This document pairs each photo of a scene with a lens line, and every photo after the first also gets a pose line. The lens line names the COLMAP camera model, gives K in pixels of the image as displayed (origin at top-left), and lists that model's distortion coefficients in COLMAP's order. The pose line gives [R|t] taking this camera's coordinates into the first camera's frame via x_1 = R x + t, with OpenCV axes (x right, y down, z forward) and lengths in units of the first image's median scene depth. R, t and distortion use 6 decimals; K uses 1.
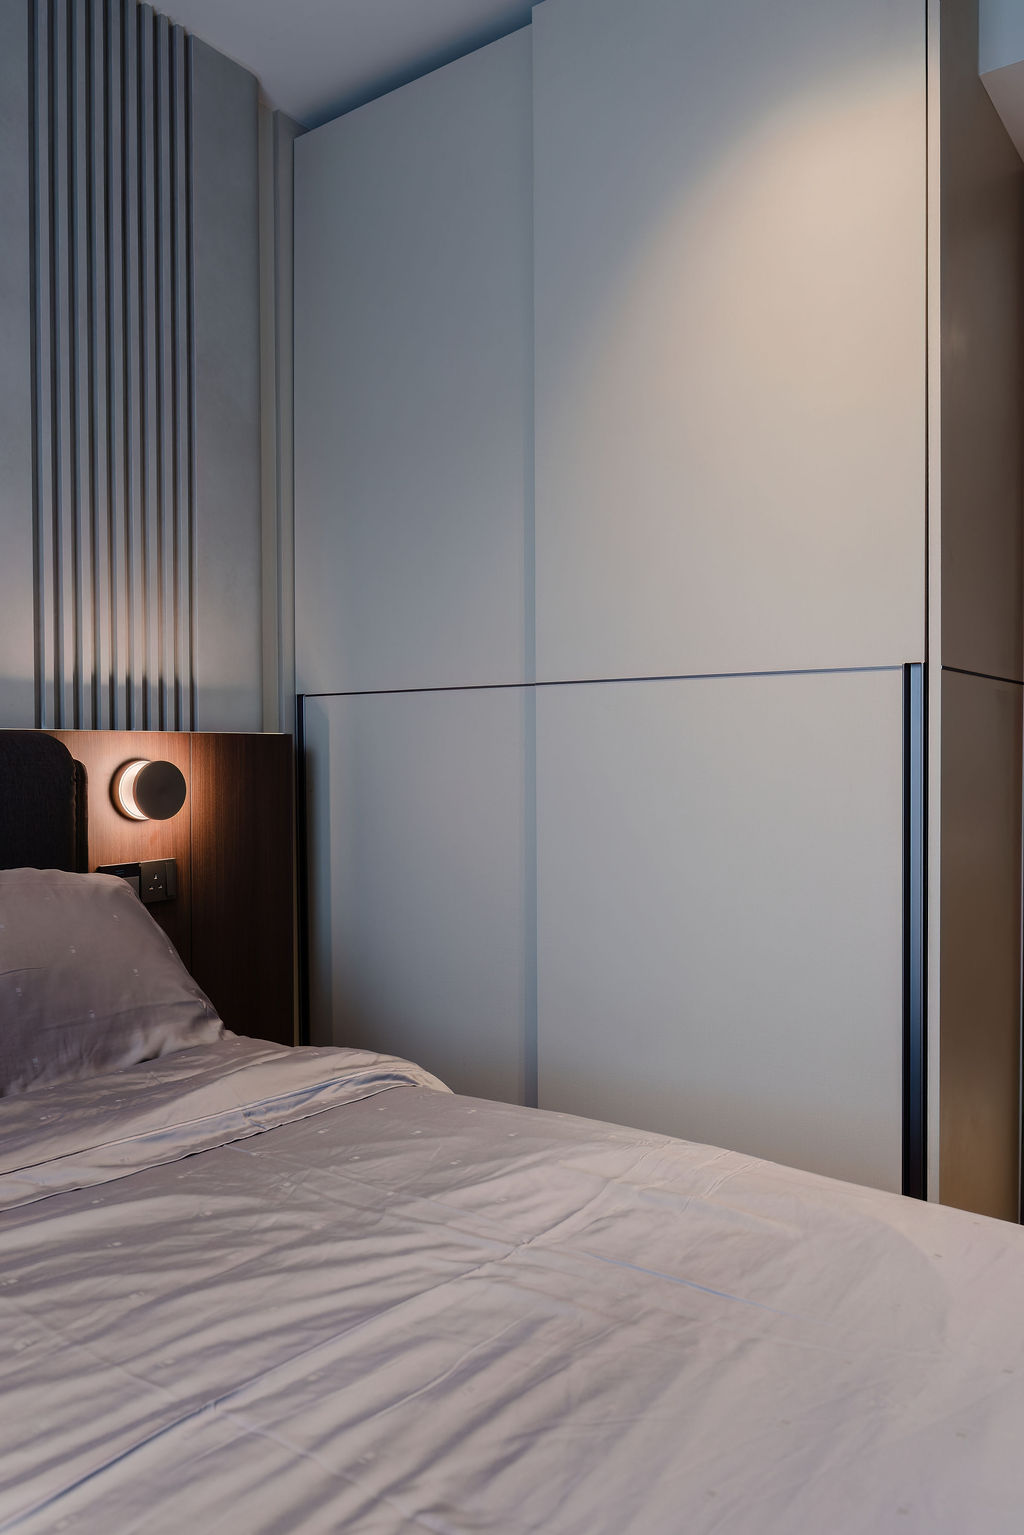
lens RADIAL K [[1086.5, 0, 512.0], [0, 1086.5, 767.5], [0, 0, 1]] dist [0.002091, 0.000444]
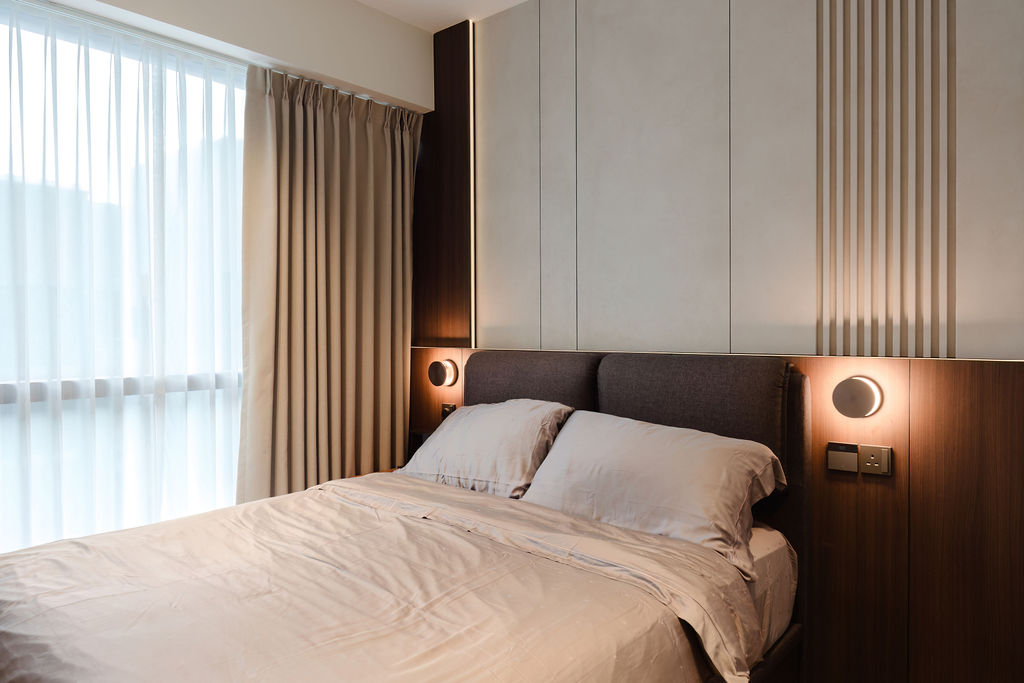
lens RADIAL K [[685.2, 0, 512.0], [0, 685.2, 341.5], [0, 0, 1]] dist [-0.001101, -0.001767]
pose [[-0.100395, 0.019728, -0.994752, 1.014765], [-0.006549, 0.999769, 0.020488, -0.113155], [0.994926, 0.008572, -0.100243, 0.954233]]
